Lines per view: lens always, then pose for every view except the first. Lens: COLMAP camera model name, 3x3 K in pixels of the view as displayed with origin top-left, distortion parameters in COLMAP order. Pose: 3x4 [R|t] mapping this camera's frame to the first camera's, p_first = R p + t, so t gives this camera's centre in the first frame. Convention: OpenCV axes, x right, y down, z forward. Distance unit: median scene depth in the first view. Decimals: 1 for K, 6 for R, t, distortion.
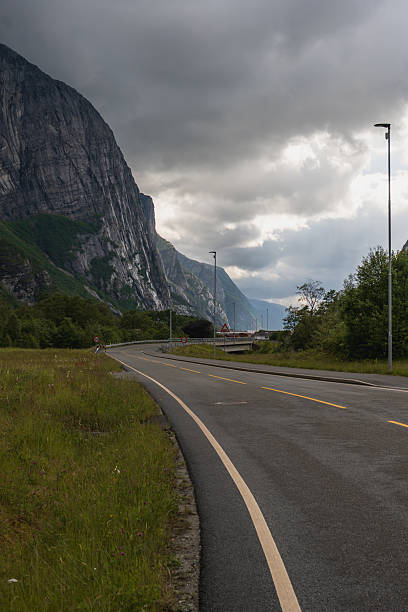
lens RADIAL K [[875.8, 0, 204.0], [0, 875.8, 306.0], [0, 0, 1]] dist [0.005866, 0.032274]
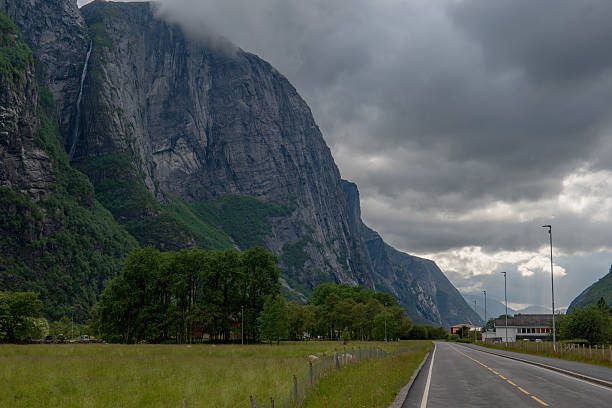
lens RADIAL K [[875.8, 0, 306.0], [0, 875.8, 204.0], [0, 0, 1]] dist [0.005866, 0.032274]
pose [[0.992358, -0.012225, -0.122781, 0.004289], [-0.001446, 0.993859, -0.110647, 0.004026], [0.123380, 0.109979, 0.986246, 0.110172]]
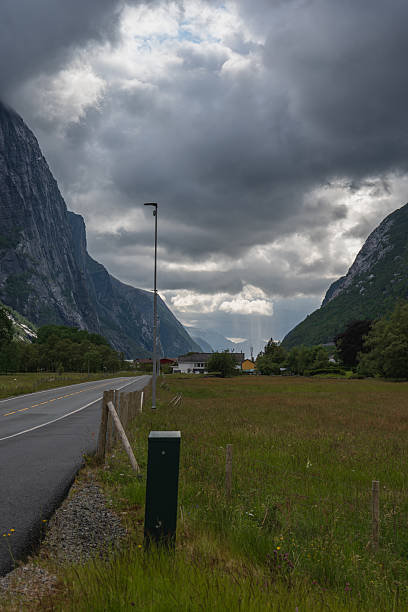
lens RADIAL K [[875.8, 0, 204.0], [0, 875.8, 306.0], [0, 0, 1]] dist [0.005866, 0.032274]
pose [[0.997283, 0.013187, 0.072479, 0.006703], [-0.010876, 0.999423, -0.032177, 0.003000], [-0.072862, 0.031301, 0.996851, 0.088587]]
